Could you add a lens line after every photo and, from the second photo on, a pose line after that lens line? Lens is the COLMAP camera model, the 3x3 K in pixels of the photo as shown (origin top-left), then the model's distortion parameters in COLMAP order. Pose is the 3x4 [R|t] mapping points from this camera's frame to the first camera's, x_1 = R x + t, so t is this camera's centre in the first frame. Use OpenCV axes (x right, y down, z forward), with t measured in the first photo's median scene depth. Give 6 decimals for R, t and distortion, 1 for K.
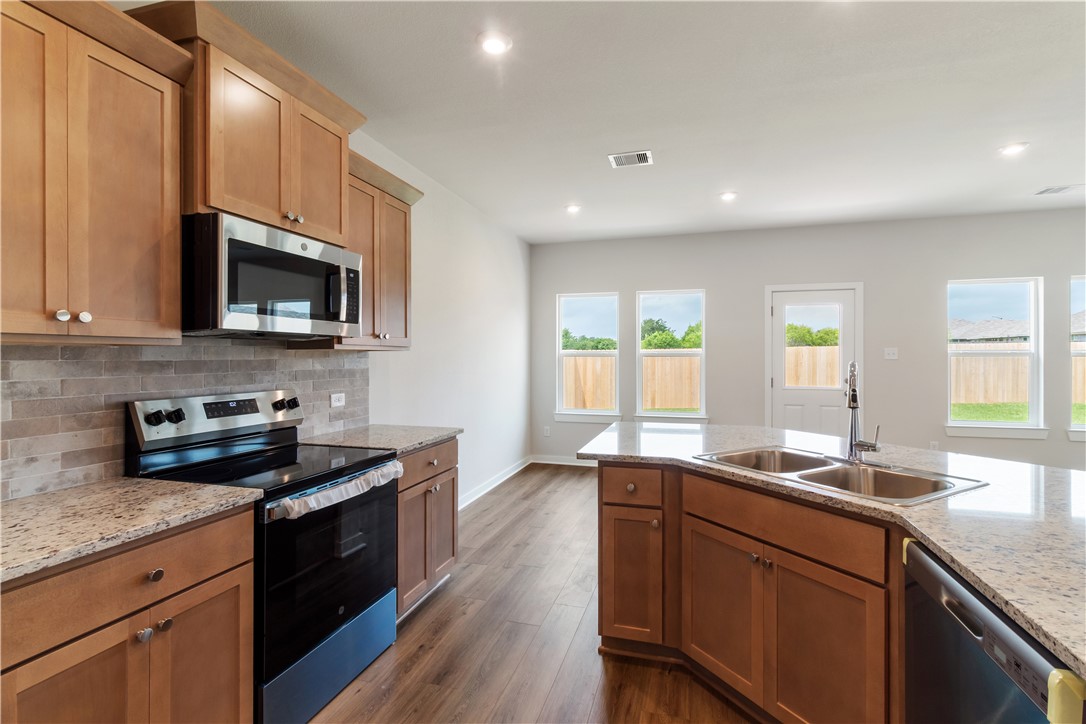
lens RADIAL K [[506.5, 0, 552.1], [0, 506.5, 358.5], [0, 0, 1]] dist [0.002078, 0.002077]
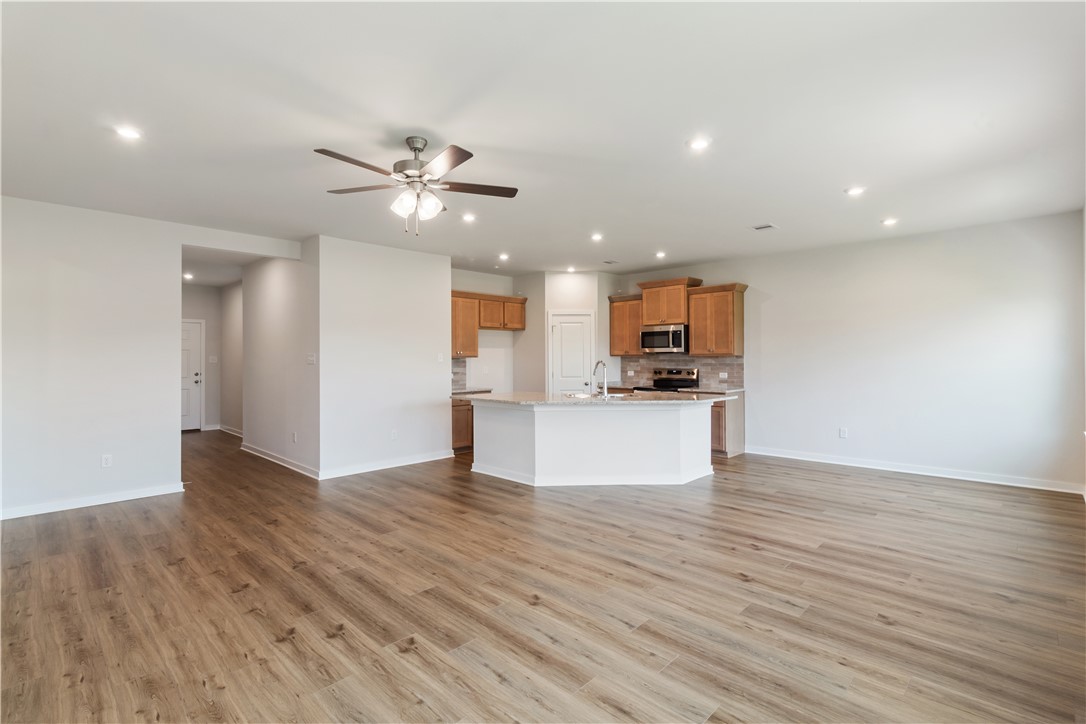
lens RADIAL K [[506.5, 0, 548.8], [0, 506.5, 352.5], [0, 0, 1]] dist [0.002078, 0.002077]
pose [[-0.464517, -0.007577, -0.885532, 2.690645], [0.002934, 0.999945, -0.010095, -0.009146], [0.885559, -0.007288, -0.464469, 1.705588]]
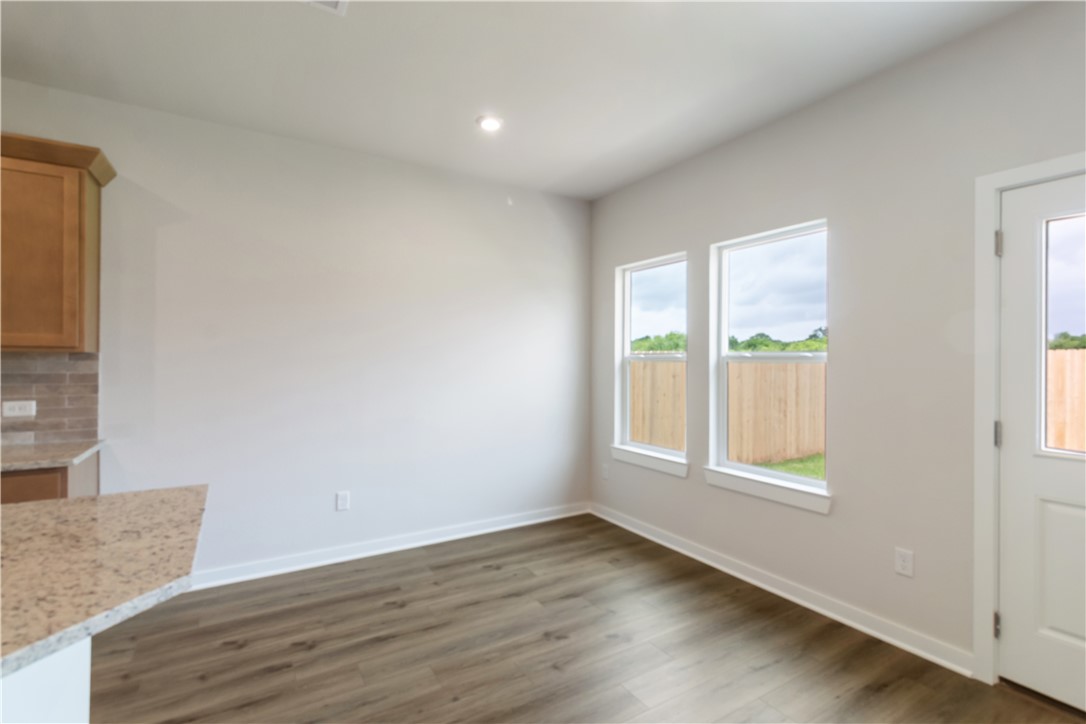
lens RADIAL K [[506.5, 0, 547.1], [0, 506.5, 357.7], [0, 0, 1]] dist [0.002078, 0.002077]
pose [[0.740260, 0.001182, -0.672319, 1.027259], [-0.007825, 0.999946, -0.006857, -0.008624], [0.672275, 0.010337, 0.740230, 1.169459]]
